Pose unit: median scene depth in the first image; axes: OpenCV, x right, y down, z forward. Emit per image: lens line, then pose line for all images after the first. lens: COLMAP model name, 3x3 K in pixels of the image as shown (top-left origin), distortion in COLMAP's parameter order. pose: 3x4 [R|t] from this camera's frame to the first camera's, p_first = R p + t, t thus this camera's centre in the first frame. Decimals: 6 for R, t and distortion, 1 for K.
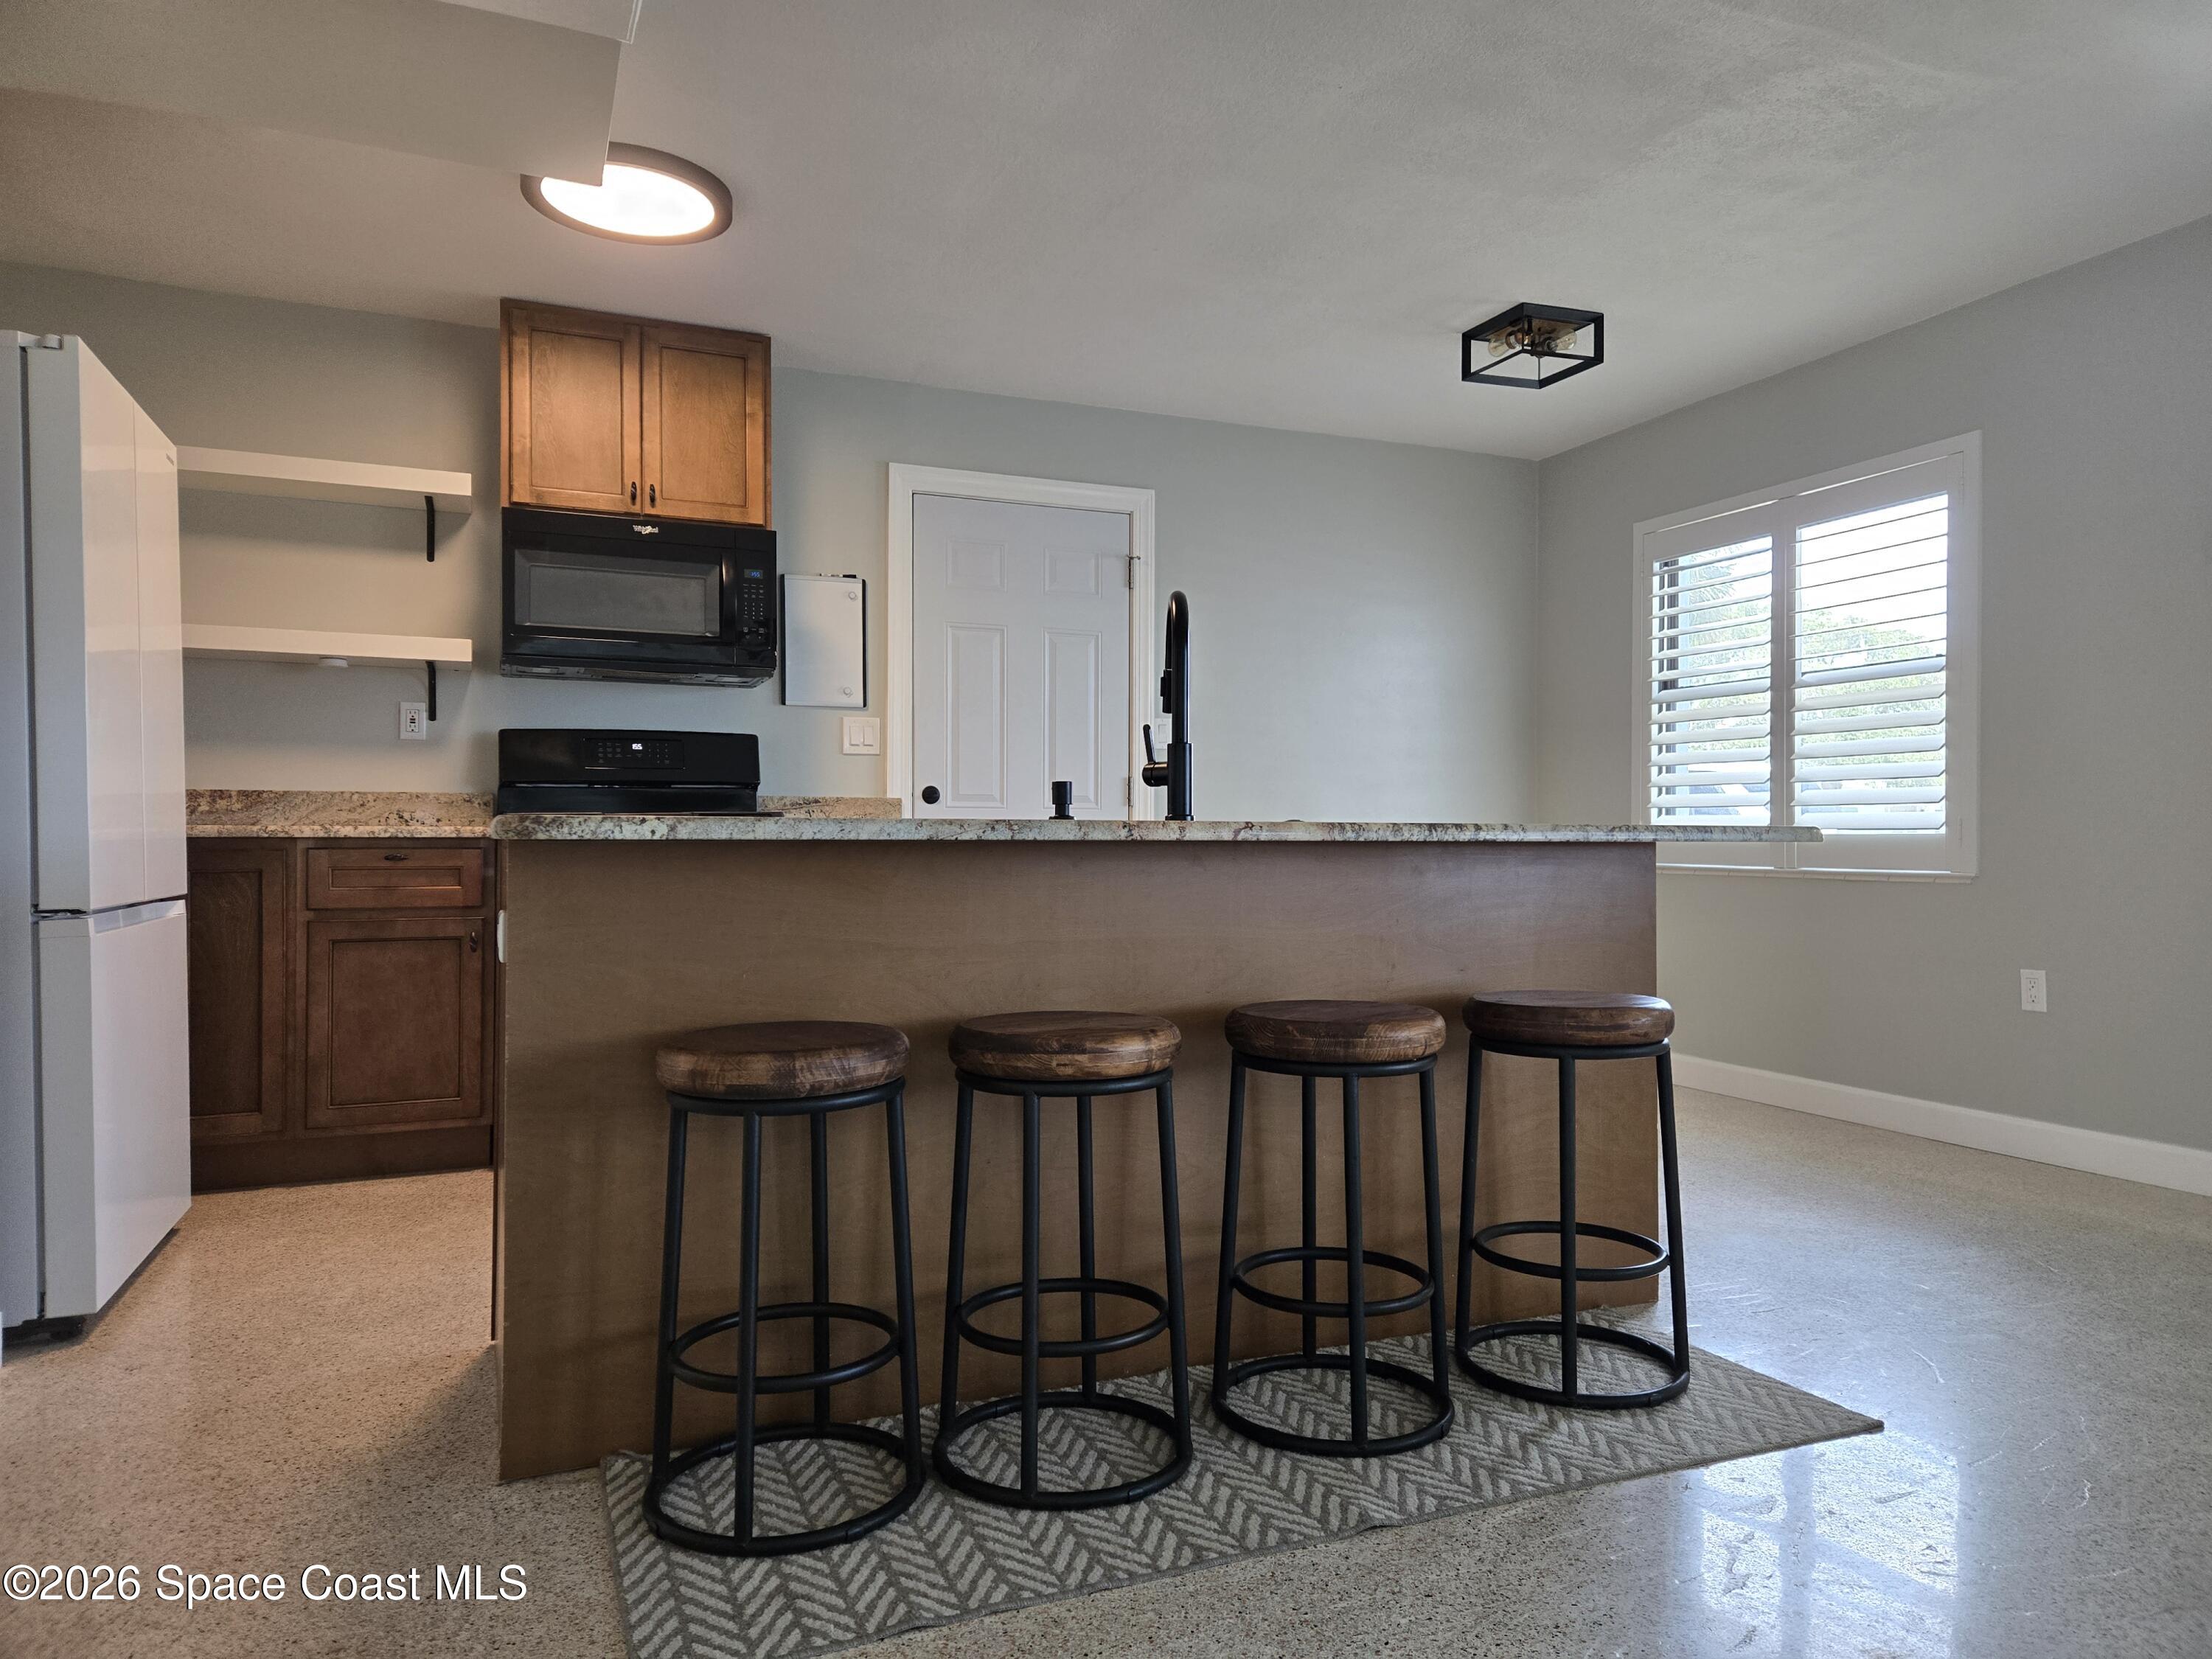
lens RADIAL K [[1465.1, 0, 1106.0], [0, 1465.1, 829.5], [0, 0, 1]] dist [0.073582, -0.057297]
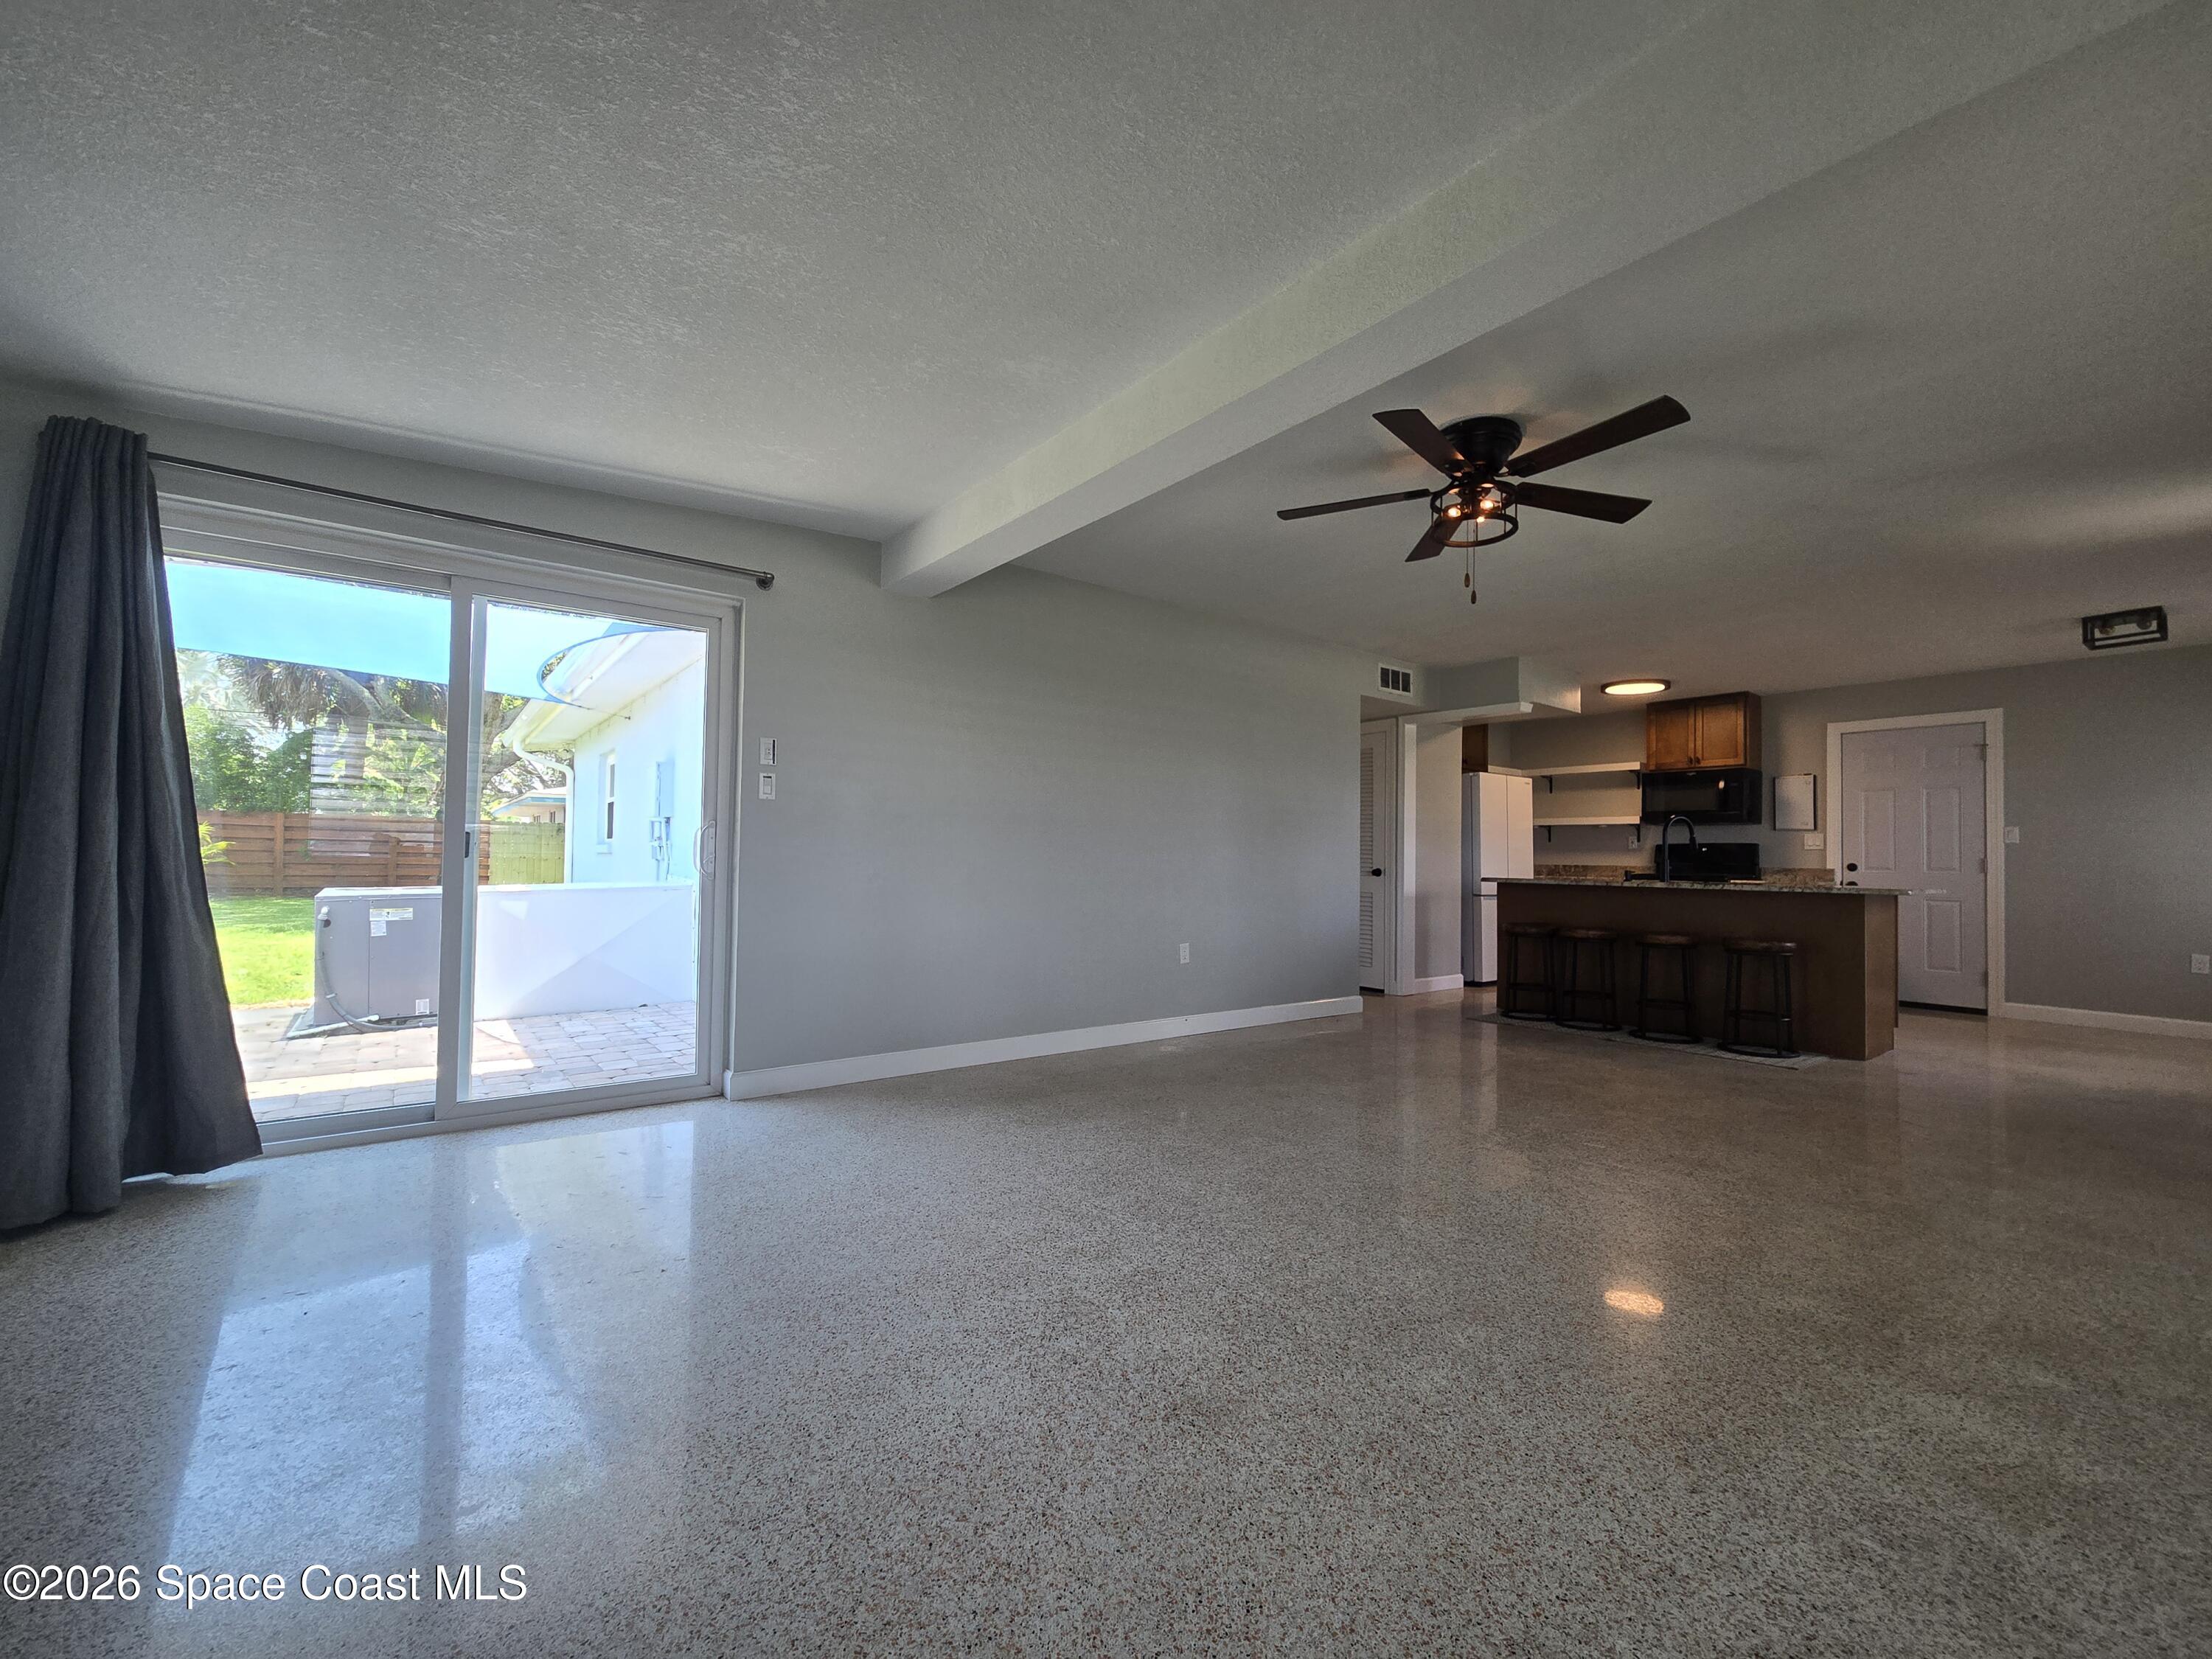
lens RADIAL K [[915.0, 0, 1121.4], [0, 915.0, 837.6], [0, 0, 1]] dist [0.003941, 0.000009]
pose [[0.267781, -0.022873, -0.963208, 1.100505], [-0.013601, 0.999529, -0.027517, -0.018031], [0.963384, 0.020469, 0.267344, -0.524430]]
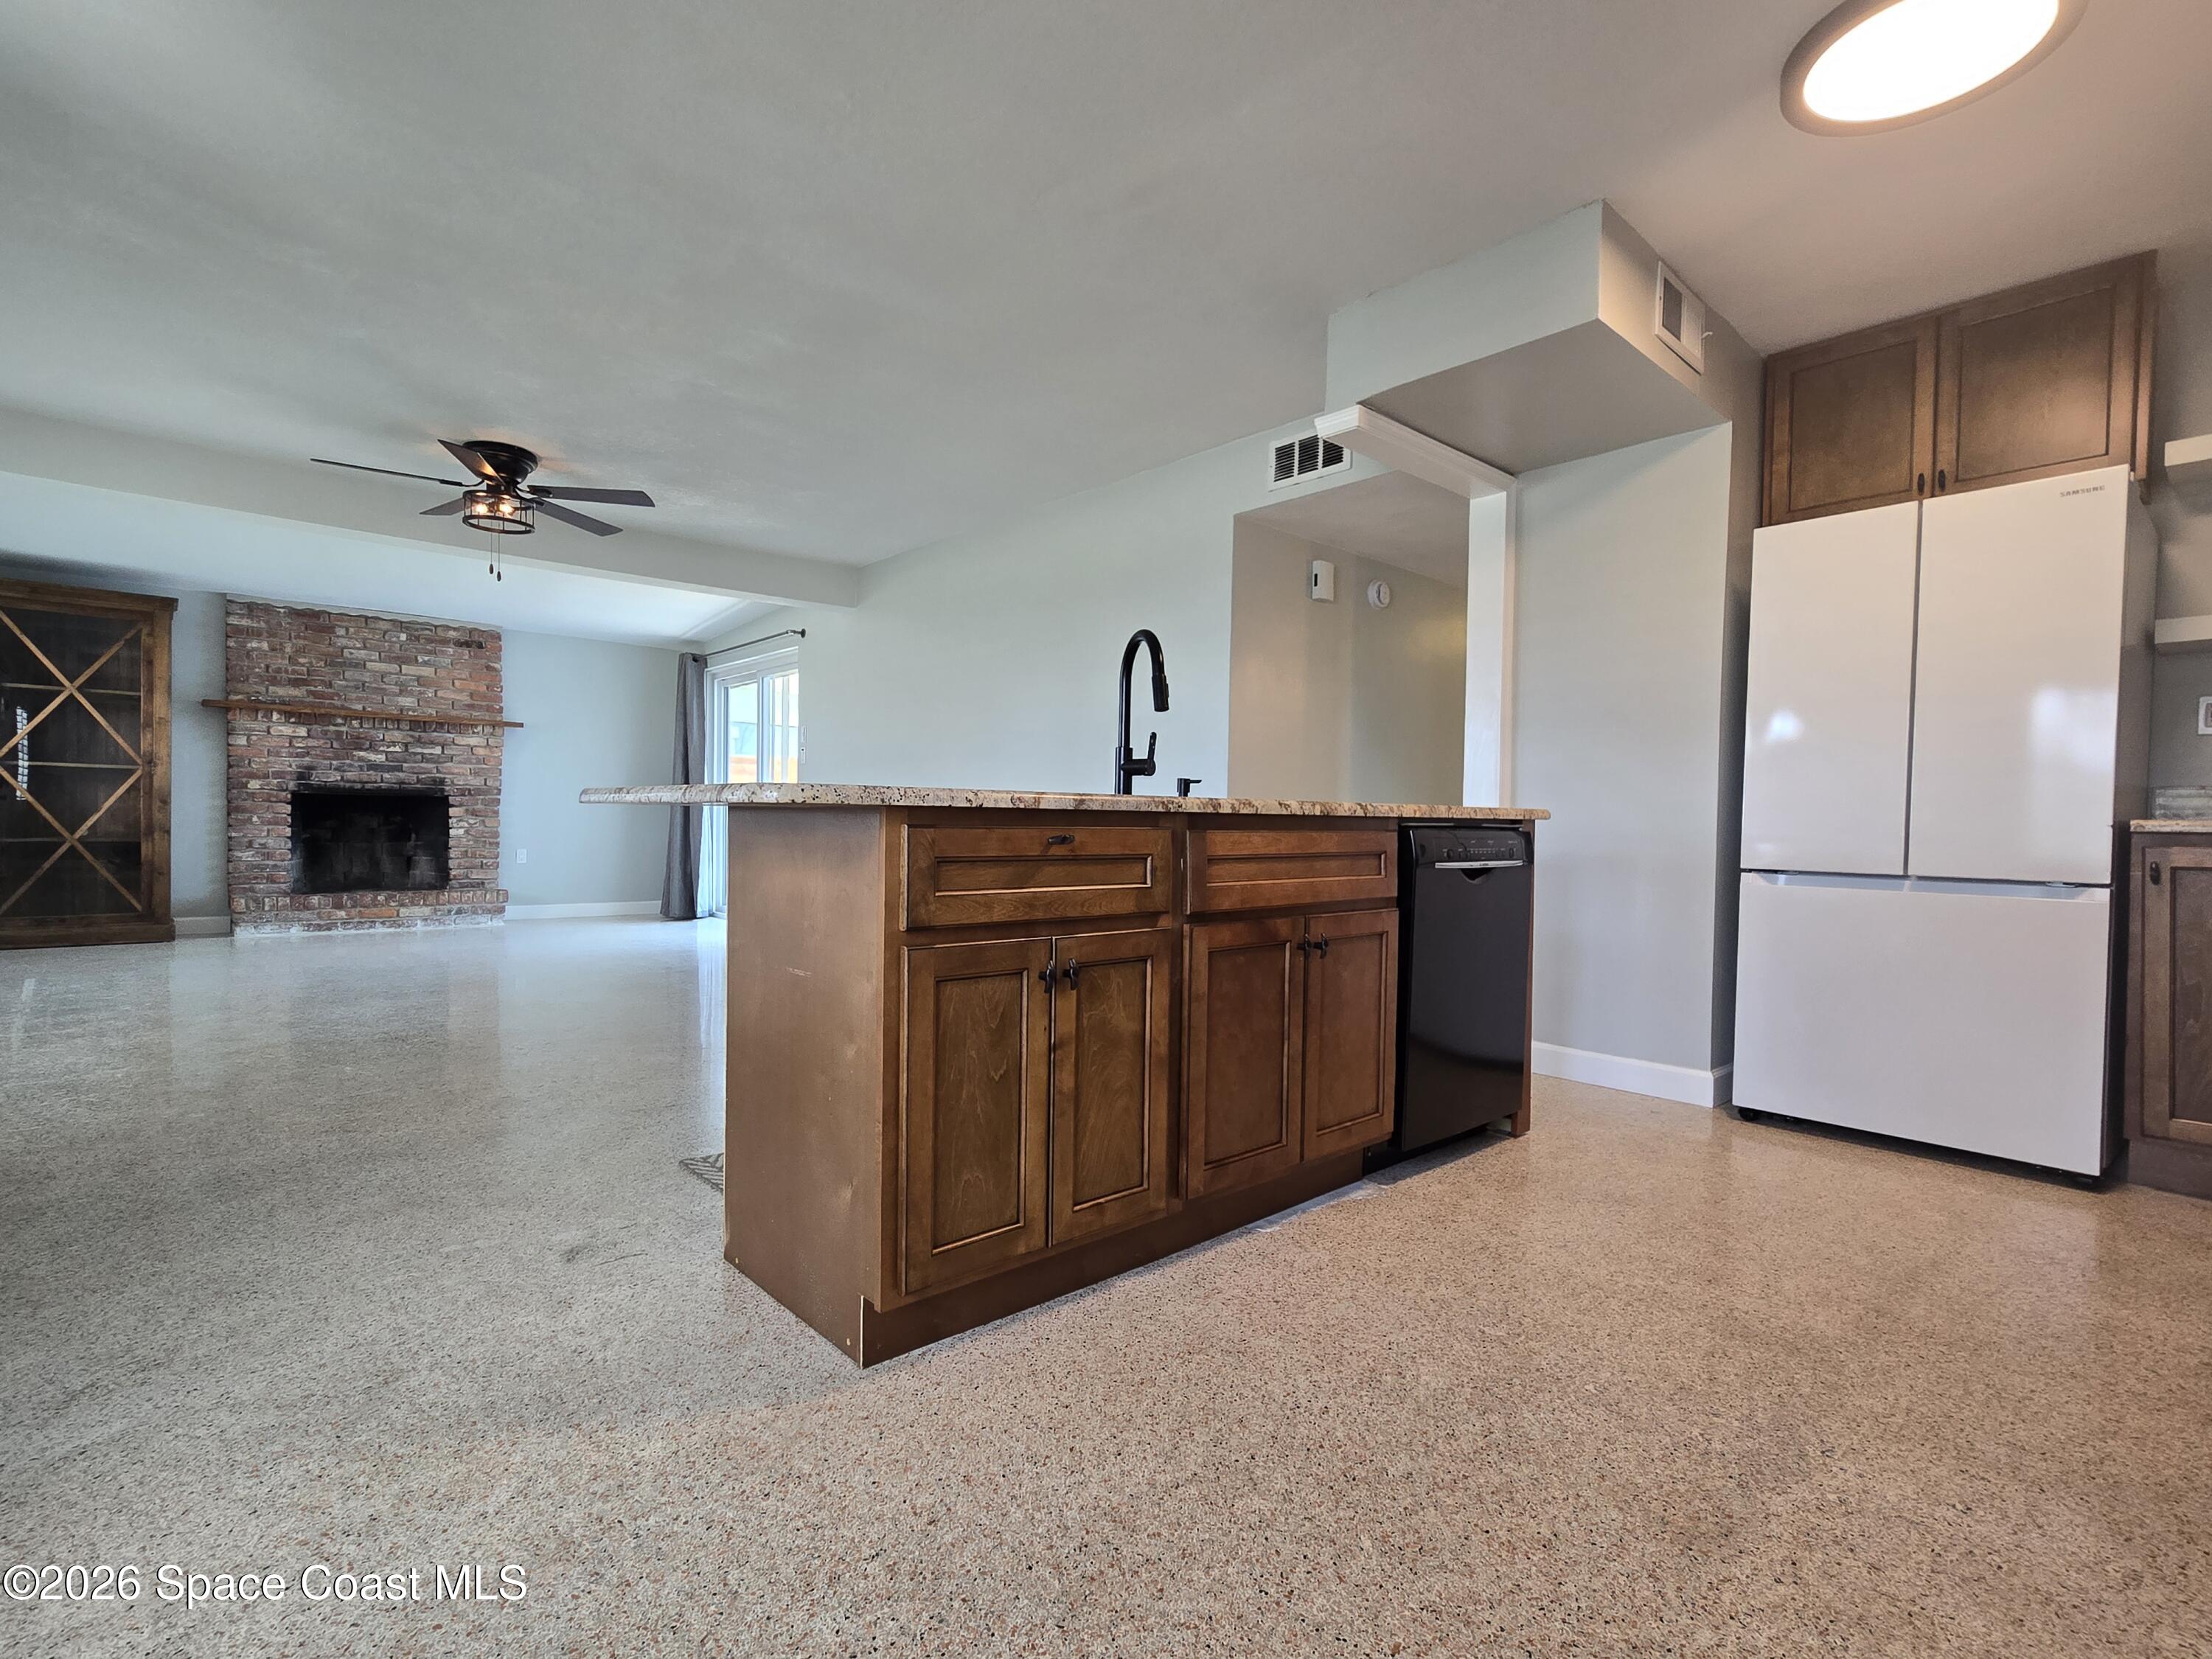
lens RADIAL K [[1042.8, 0, 1116.4], [0, 1042.8, 839.0], [0, 0, 1]] dist [0.002090, 0.000195]
pose [[-0.935891, -0.013094, -0.352046, 0.255898], [-0.020564, 0.999636, 0.017489, 0.010185], [0.351689, 0.023607, -0.935819, 1.160566]]
